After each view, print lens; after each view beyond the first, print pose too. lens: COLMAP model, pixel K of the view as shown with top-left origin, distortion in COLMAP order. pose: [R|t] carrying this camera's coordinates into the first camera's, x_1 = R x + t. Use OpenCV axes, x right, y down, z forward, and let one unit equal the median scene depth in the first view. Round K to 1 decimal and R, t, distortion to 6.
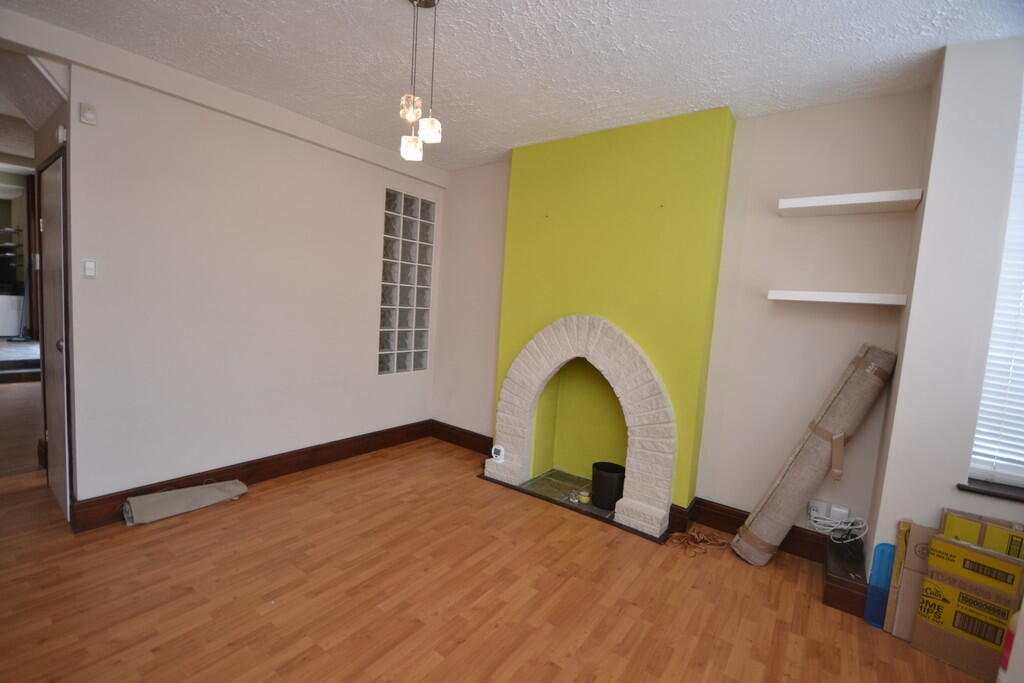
lens RADIAL K [[454.6, 0, 504.7], [0, 454.6, 348.6], [0, 0, 1]] dist [-0.004207, -0.000816]
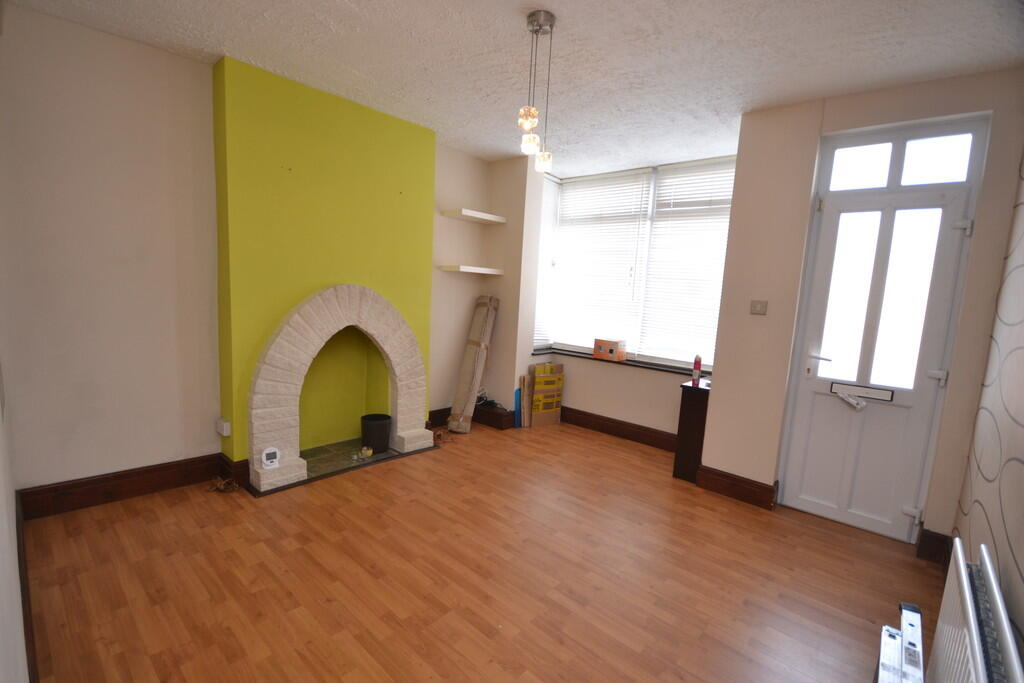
lens RADIAL K [[454.6, 0, 504.7], [0, 454.6, 348.6], [0, 0, 1]] dist [-0.004207, -0.000816]
pose [[0.103073, -0.189504, 0.976455, -0.882621], [0.044981, 0.981567, 0.185748, -0.114213], [-0.993656, 0.024777, 0.109697, 0.590857]]
